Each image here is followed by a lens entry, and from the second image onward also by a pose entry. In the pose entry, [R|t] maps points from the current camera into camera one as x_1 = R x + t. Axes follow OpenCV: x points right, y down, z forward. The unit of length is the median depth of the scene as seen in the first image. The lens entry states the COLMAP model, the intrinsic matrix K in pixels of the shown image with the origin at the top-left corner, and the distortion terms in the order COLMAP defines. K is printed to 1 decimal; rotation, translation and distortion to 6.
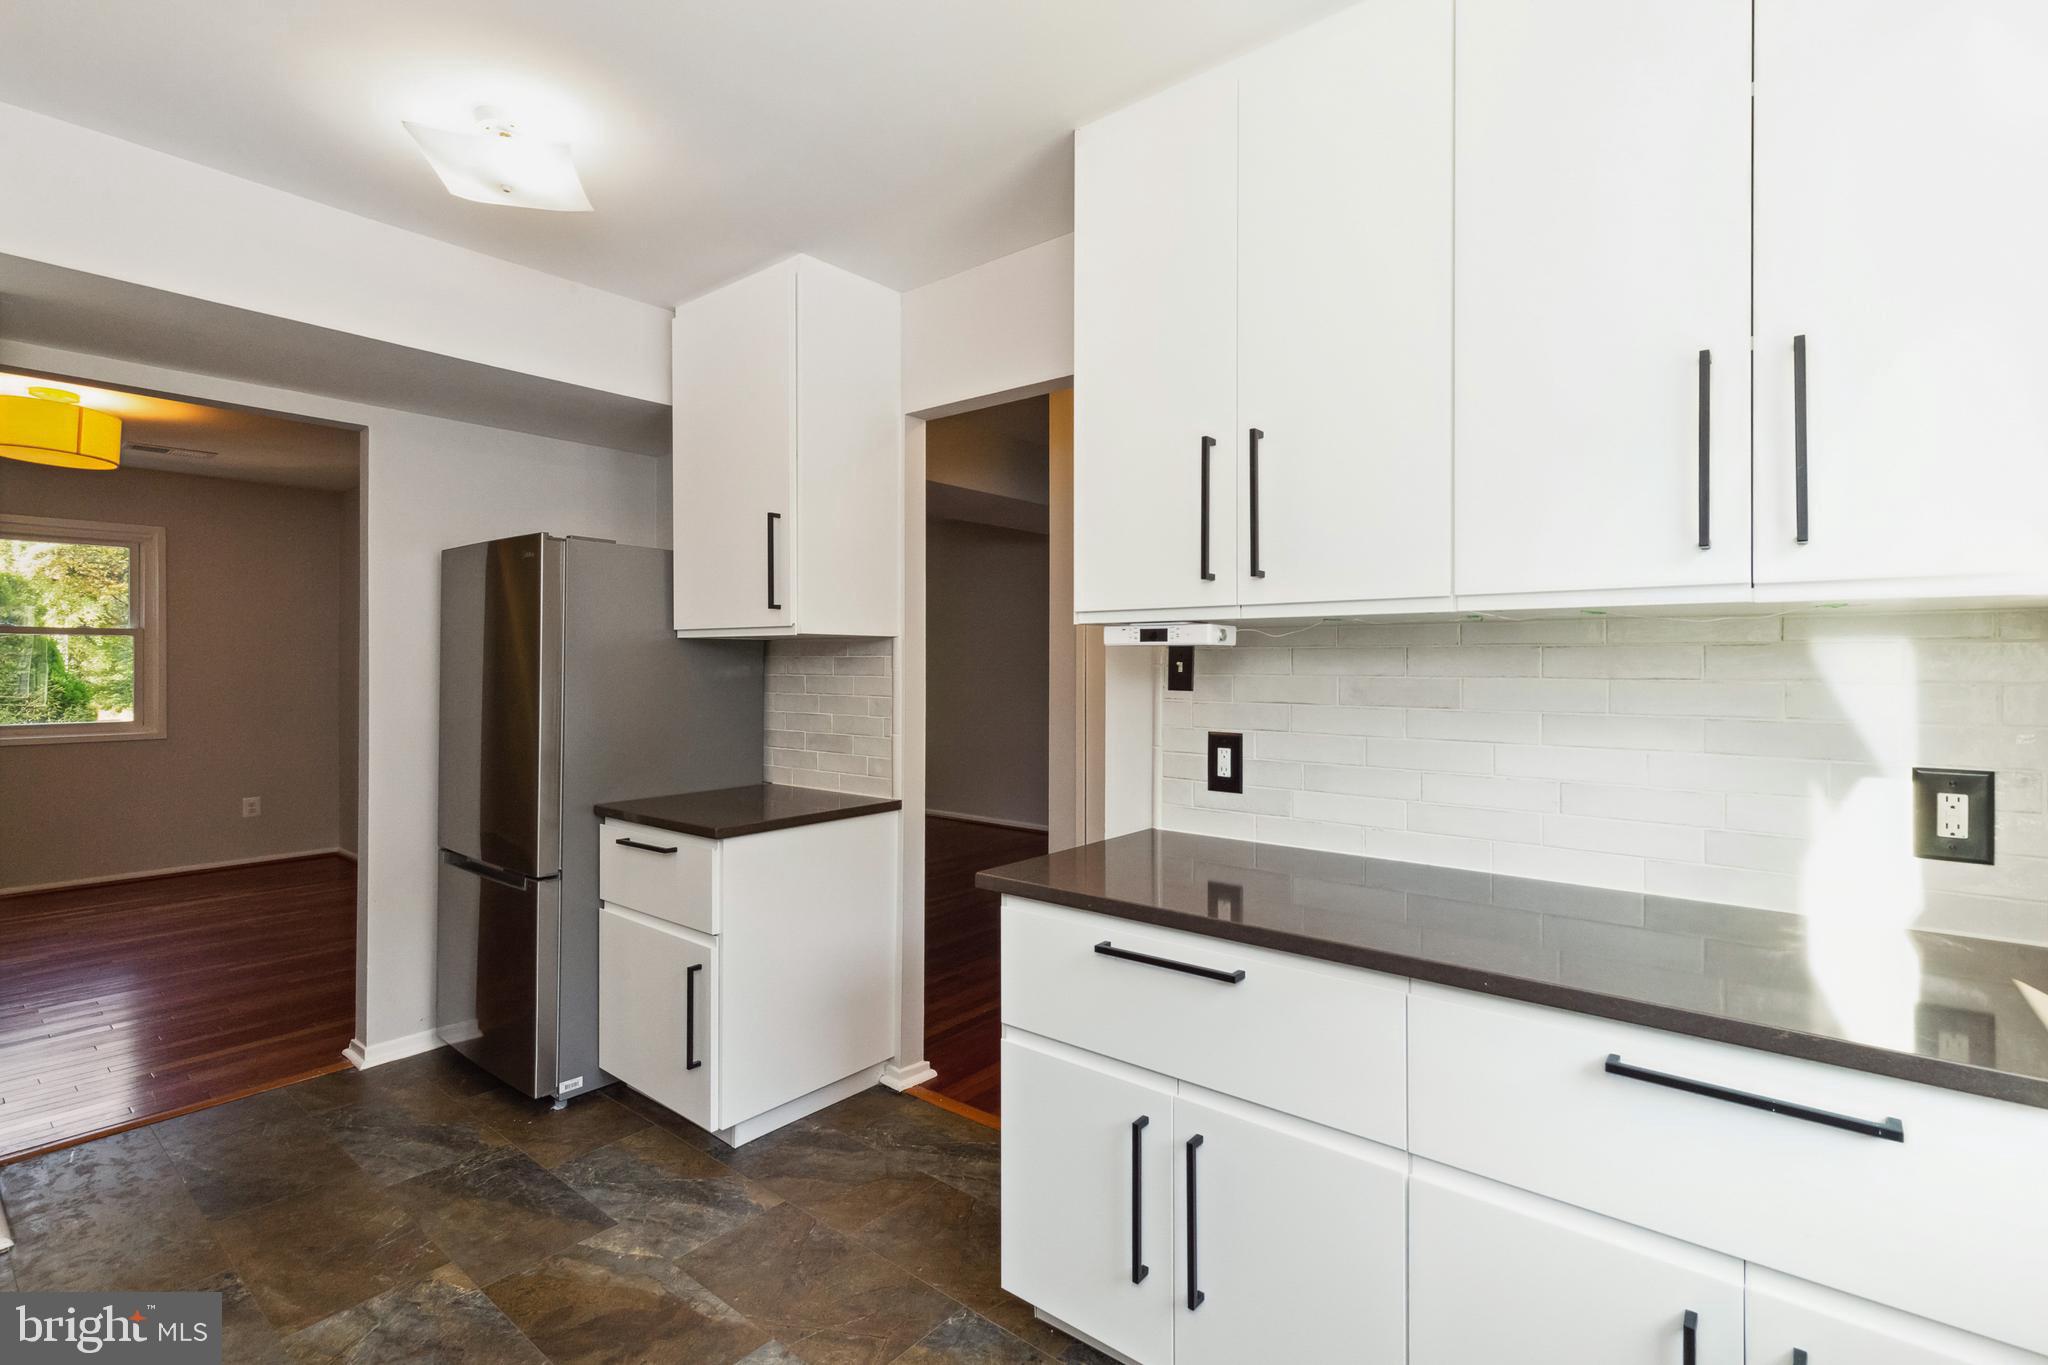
lens RADIAL K [[927.5, 0, 1030.5], [0, 927.5, 668.1], [0, 0, 1]] dist [0.002355, -0.000067]
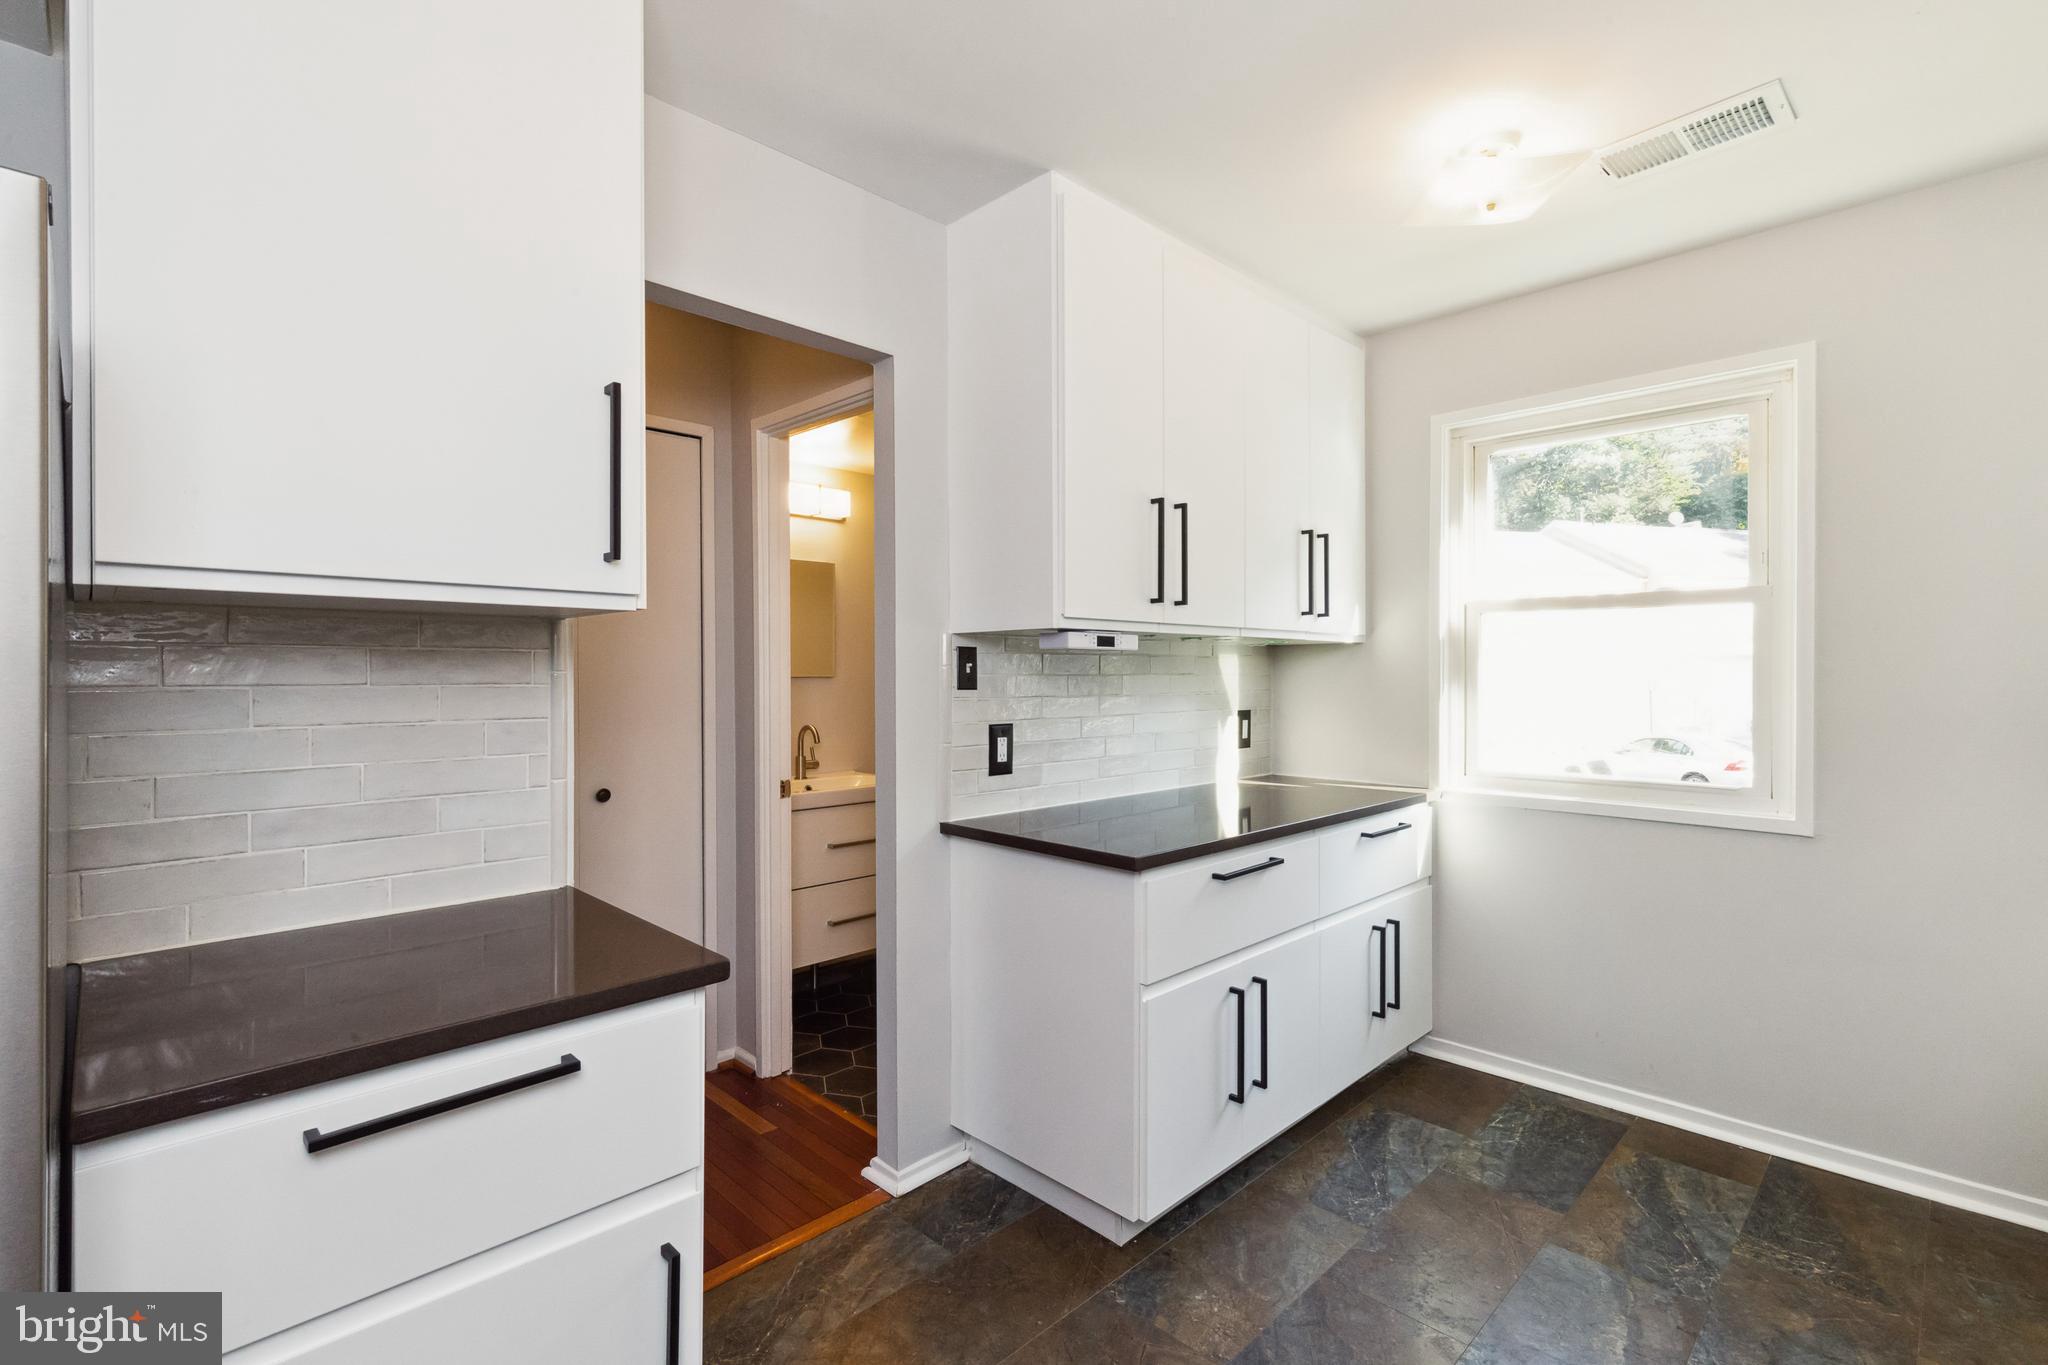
lens RADIAL K [[933.0, 0, 1026.5], [0, 933.0, 680.3], [0, 0, 1]] dist [0.009846, -0.000095]
pose [[0.109486, -0.014167, 0.993887, -1.079345], [0.002044, 0.999900, 0.014028, -0.001752], [-0.993986, 0.000495, 0.109504, 0.950750]]
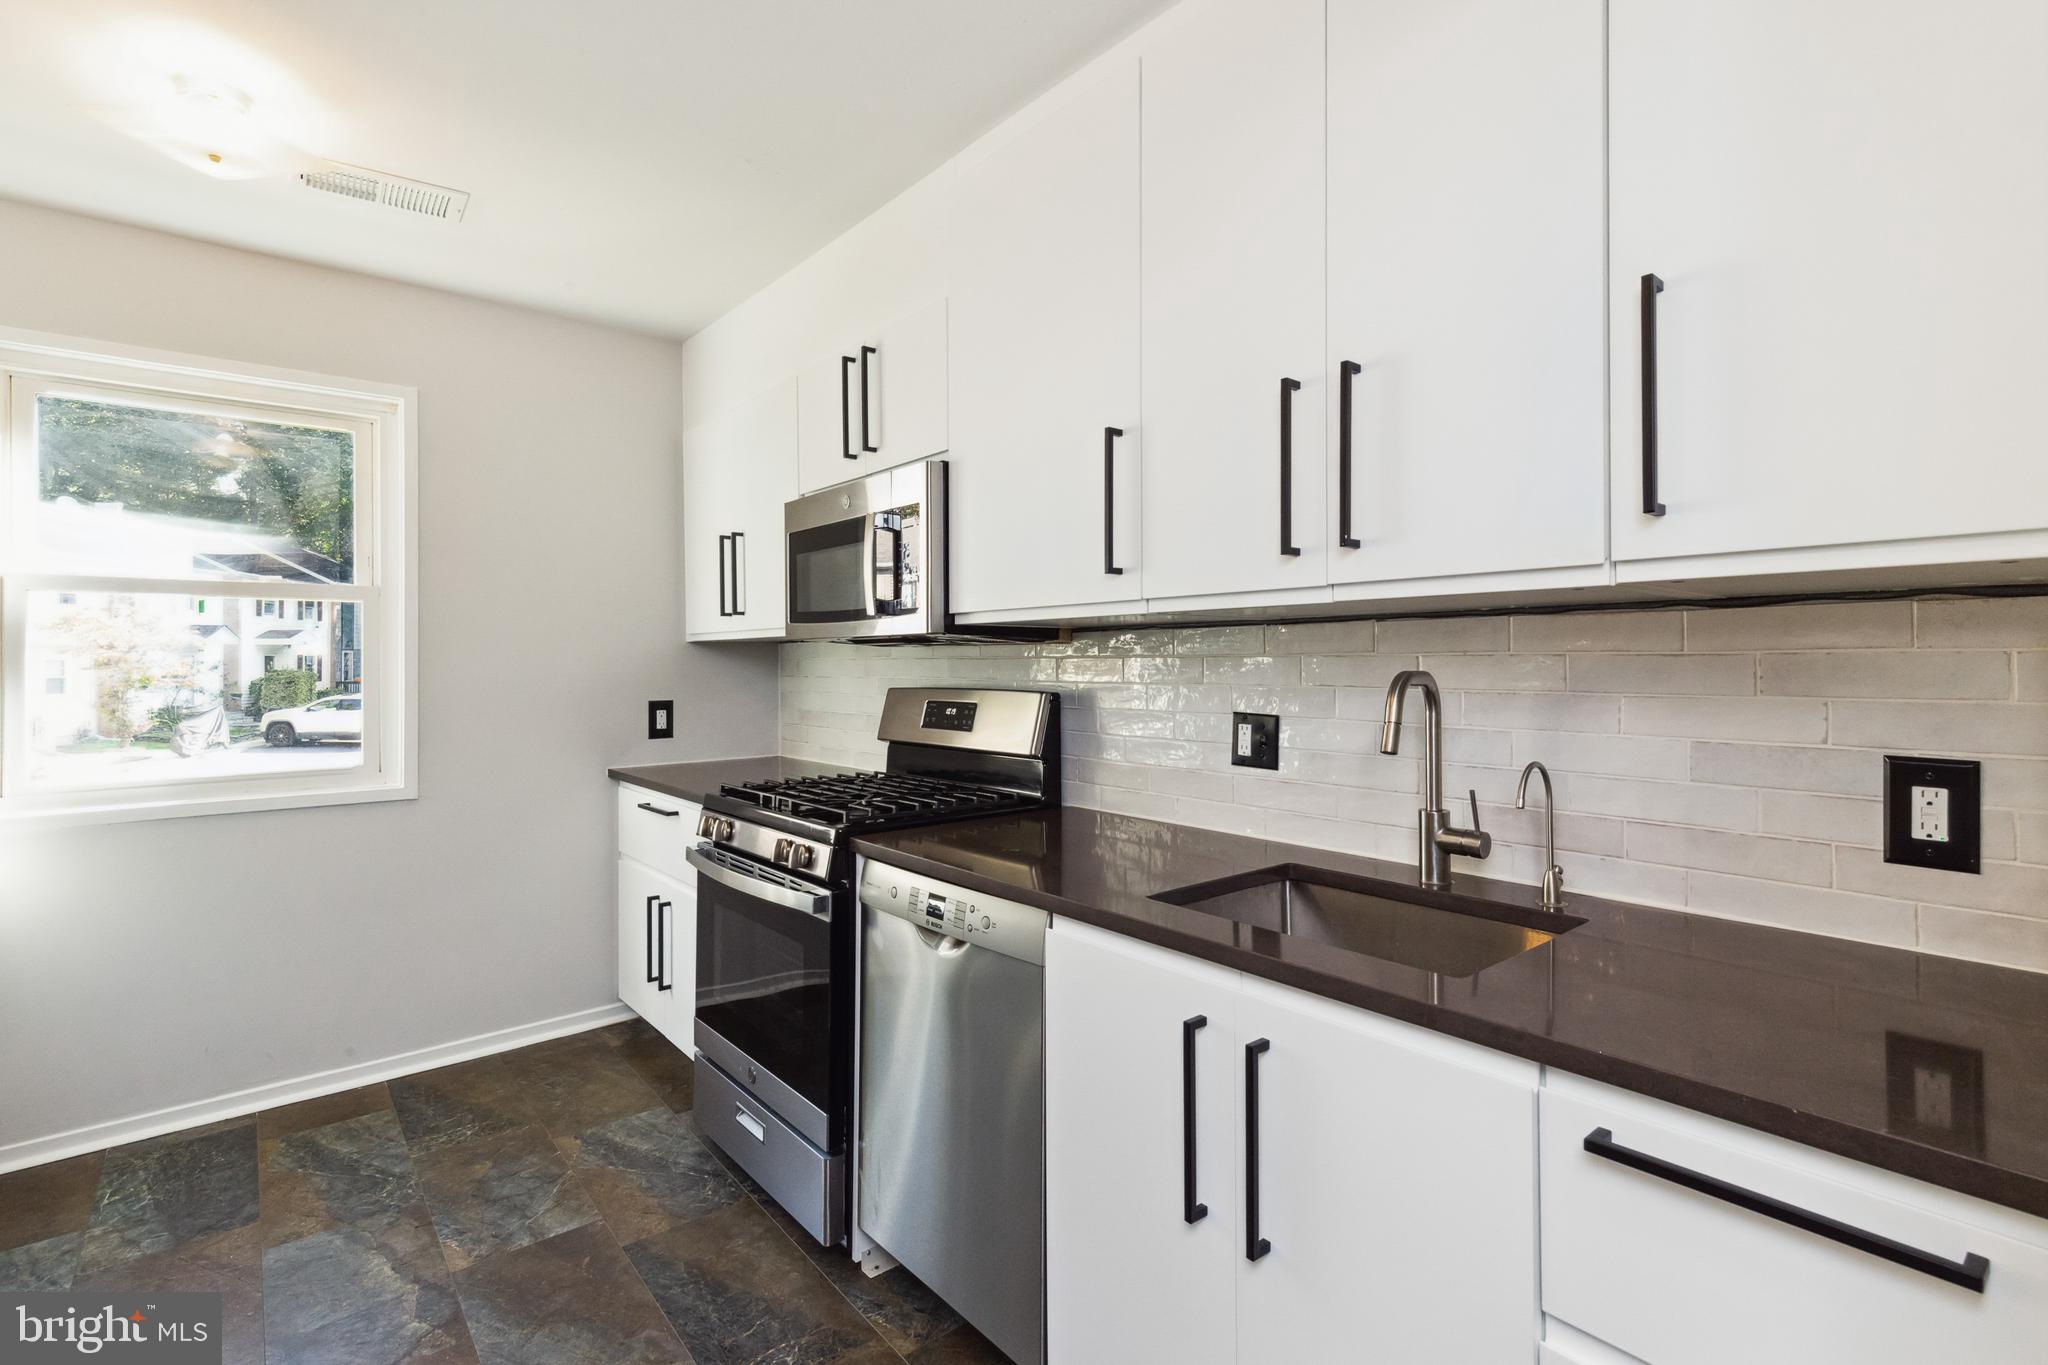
lens RADIAL K [[933.0, 0, 1026.5], [0, 933.0, 680.3], [0, 0, 1]] dist [0.009846, -0.000095]
pose [[-0.974647, -0.003108, 0.223725, -0.761314], [0.002654, 0.999673, 0.025451, 0.006048], [-0.223731, 0.025399, -0.974320, 2.594276]]
